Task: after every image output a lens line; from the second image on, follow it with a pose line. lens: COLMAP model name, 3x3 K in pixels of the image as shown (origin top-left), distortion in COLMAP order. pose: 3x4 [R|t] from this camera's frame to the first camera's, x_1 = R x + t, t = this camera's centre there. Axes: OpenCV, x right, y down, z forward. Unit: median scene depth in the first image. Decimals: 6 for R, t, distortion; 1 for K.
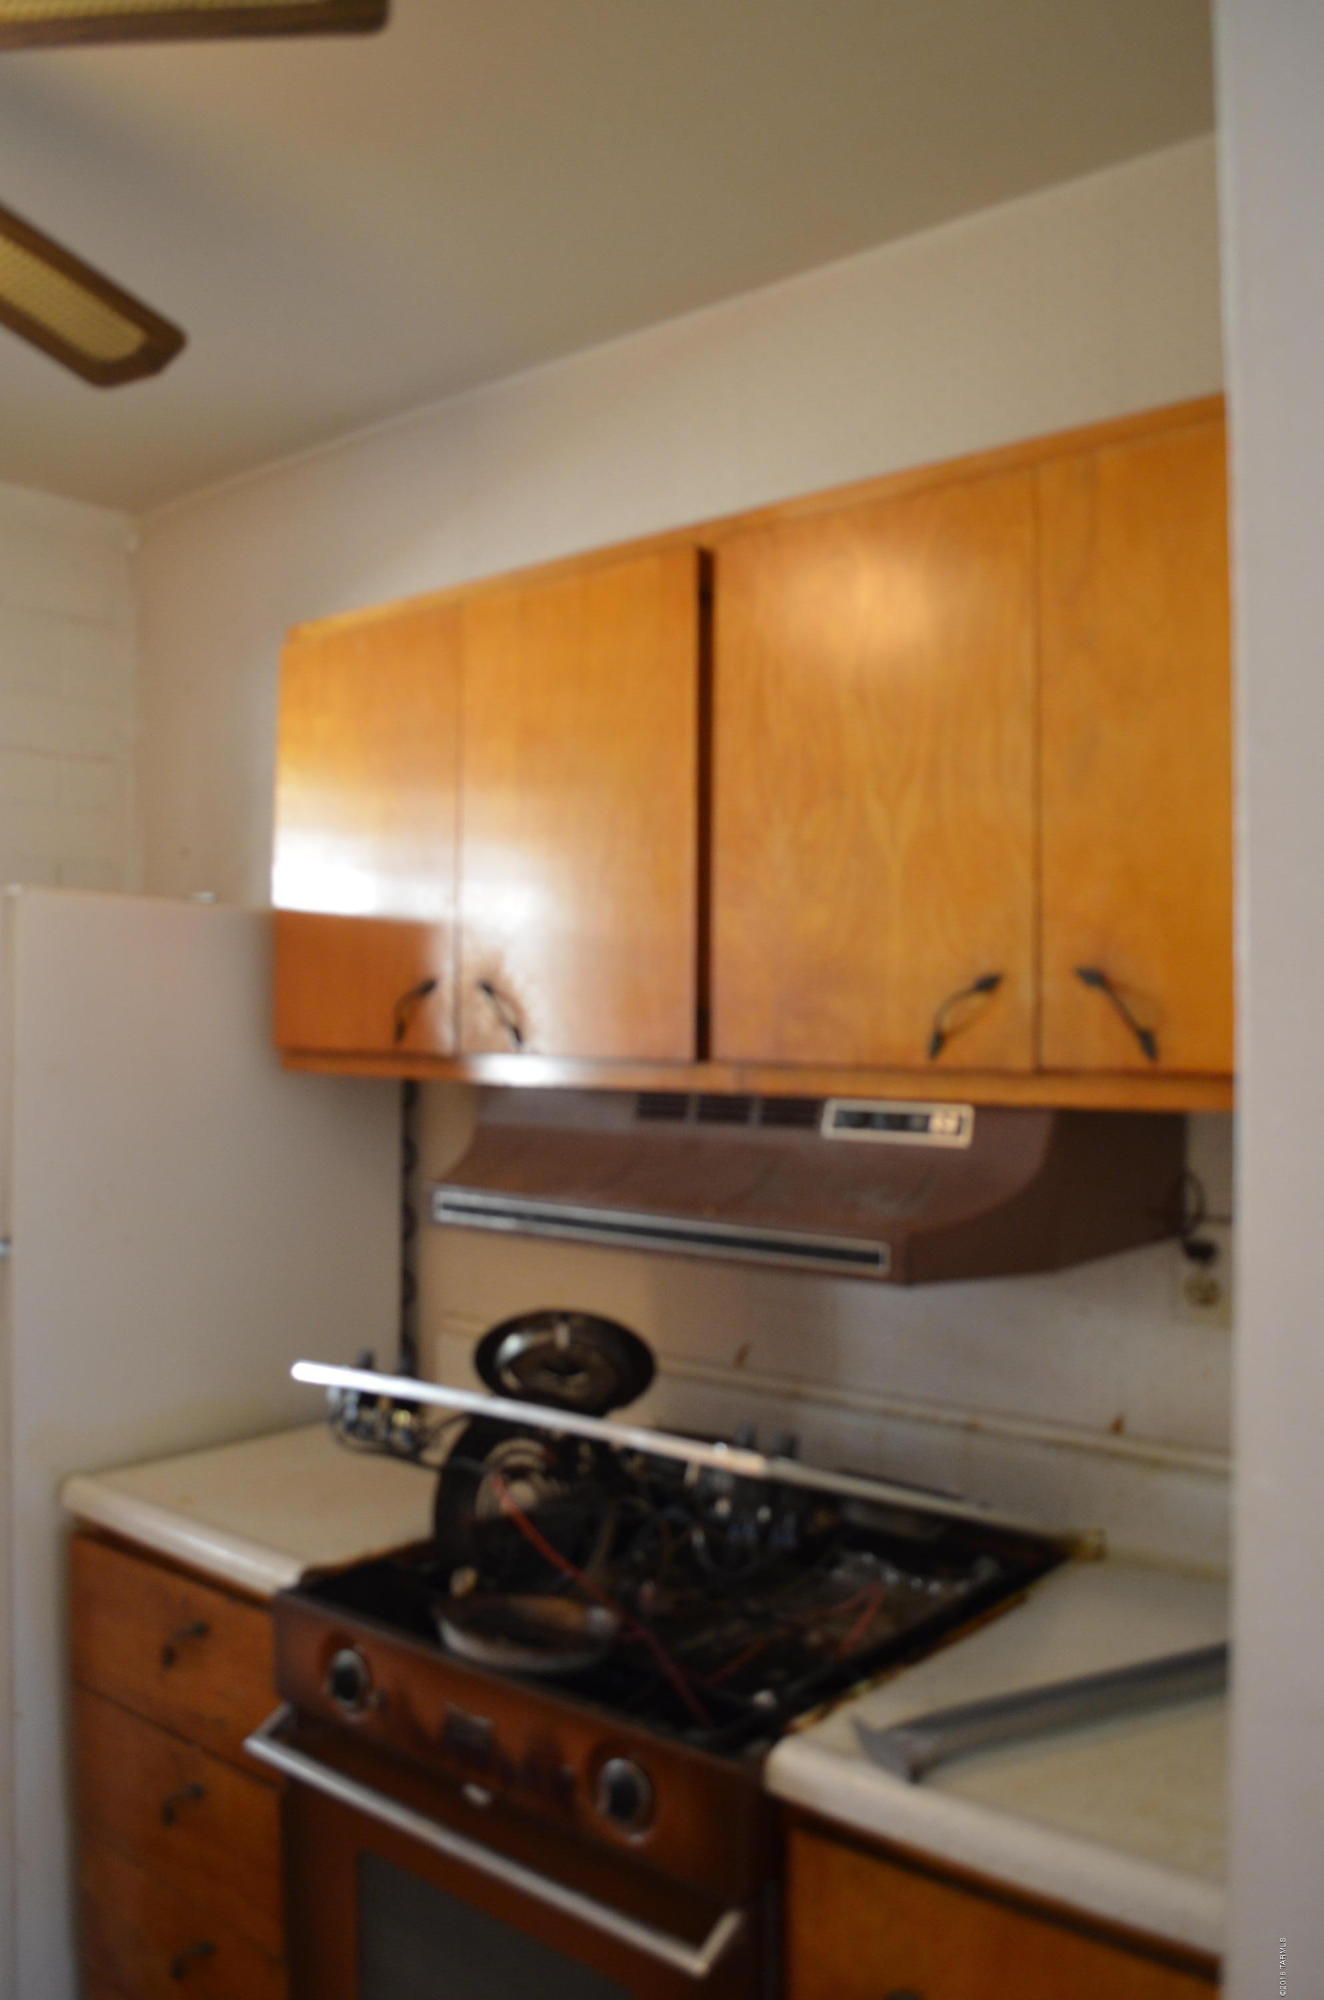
lens RADIAL K [[1595.7, 0, 662.0], [0, 1595.7, 1000.0], [0, 0, 1]] dist [-0.081644, 0.015332]
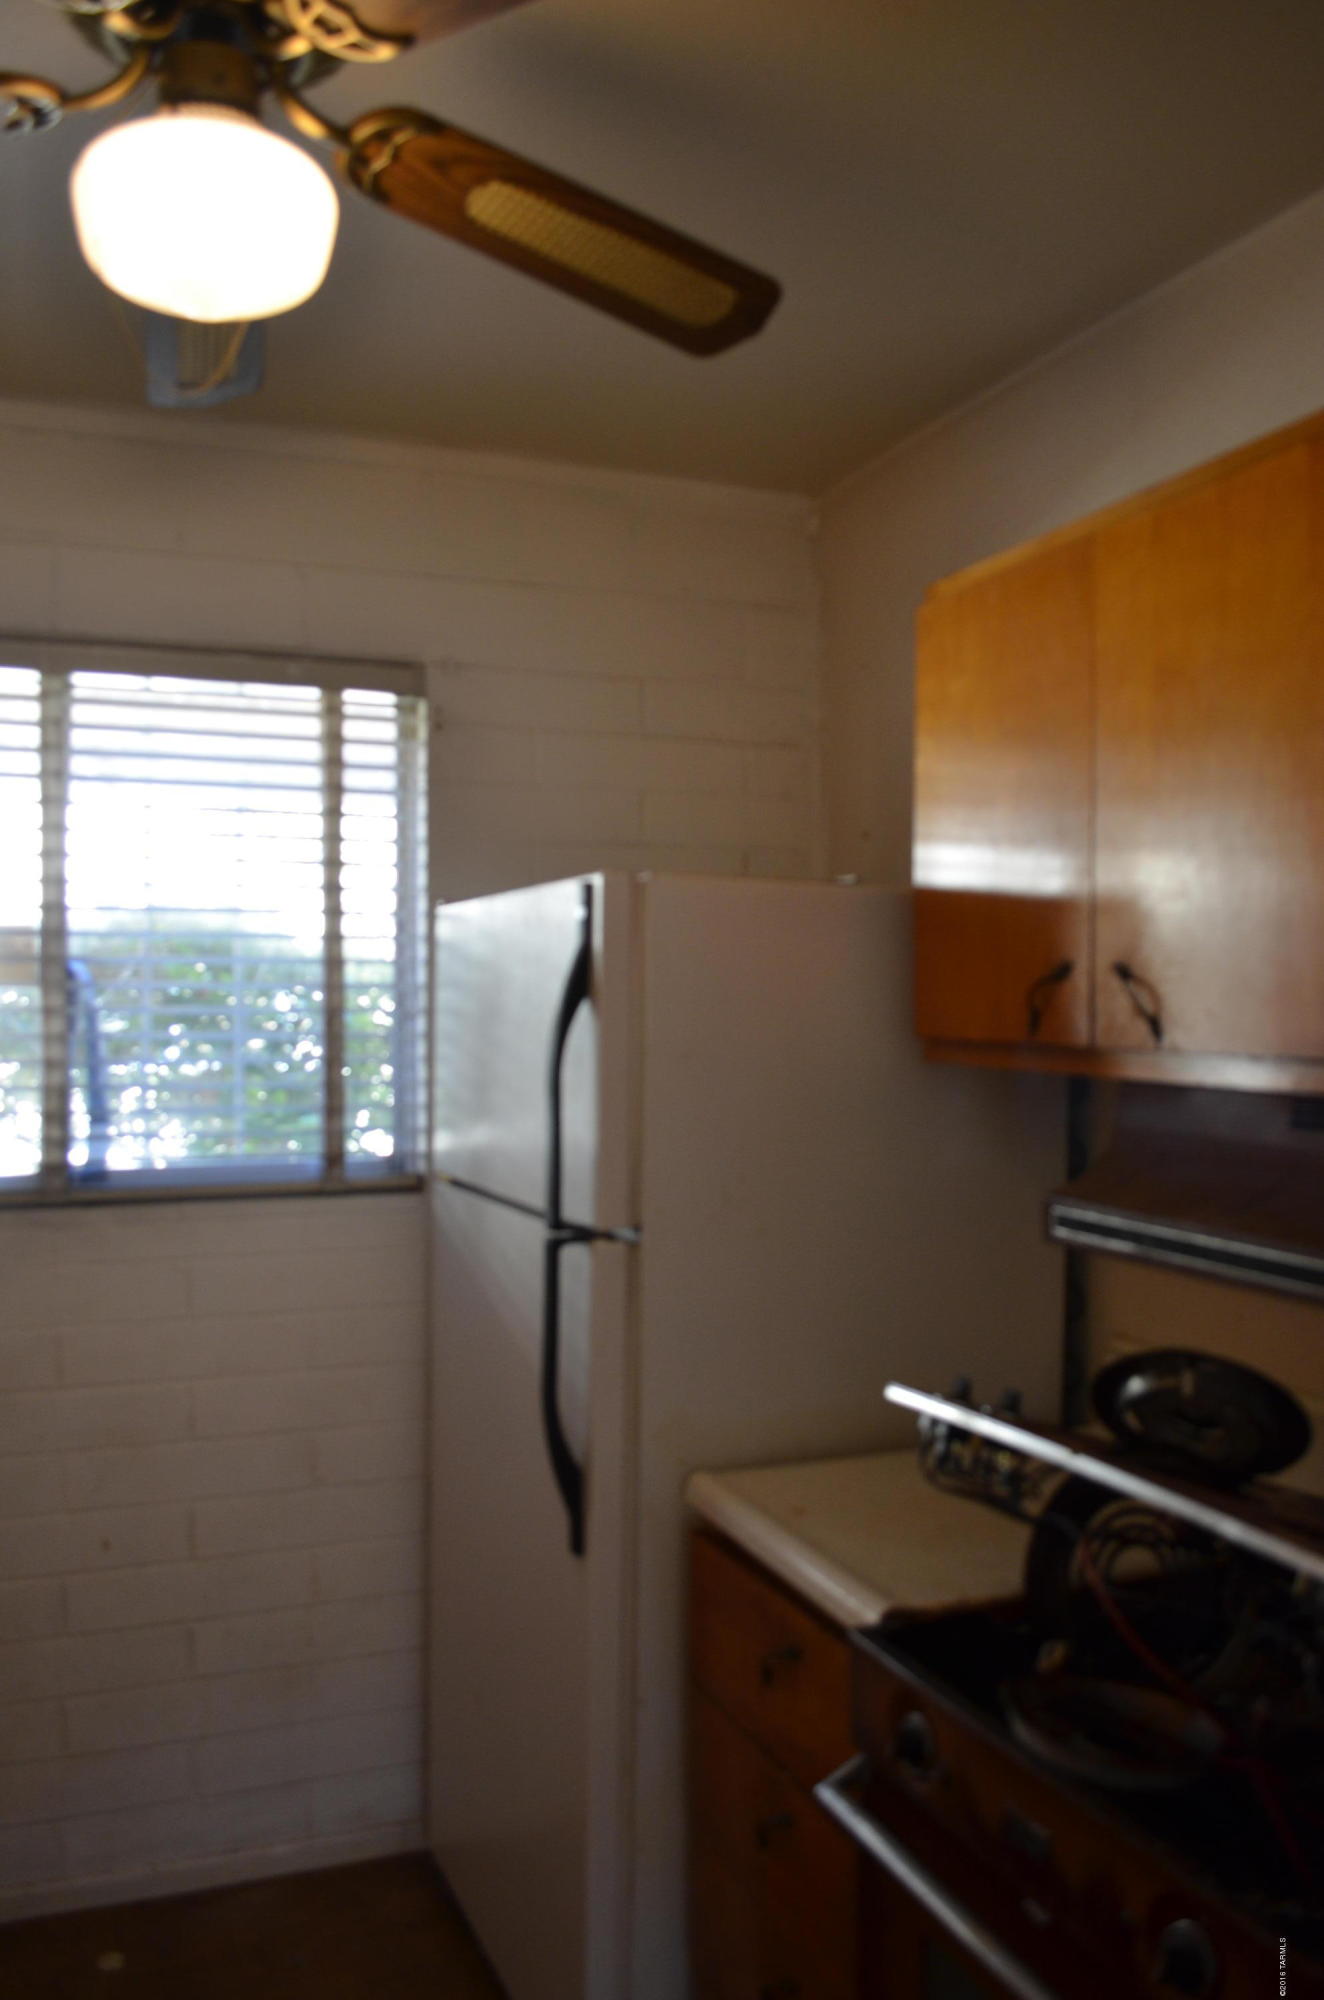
lens RADIAL K [[1595.7, 0, 662.0], [0, 1595.7, 1000.0], [0, 0, 1]] dist [-0.081644, 0.015332]
pose [[0.882751, 0.000477, -0.469841, 0.078636], [0.003721, 0.999961, 0.008007, -0.000279], [0.469827, -0.008817, 0.882715, 0.123292]]
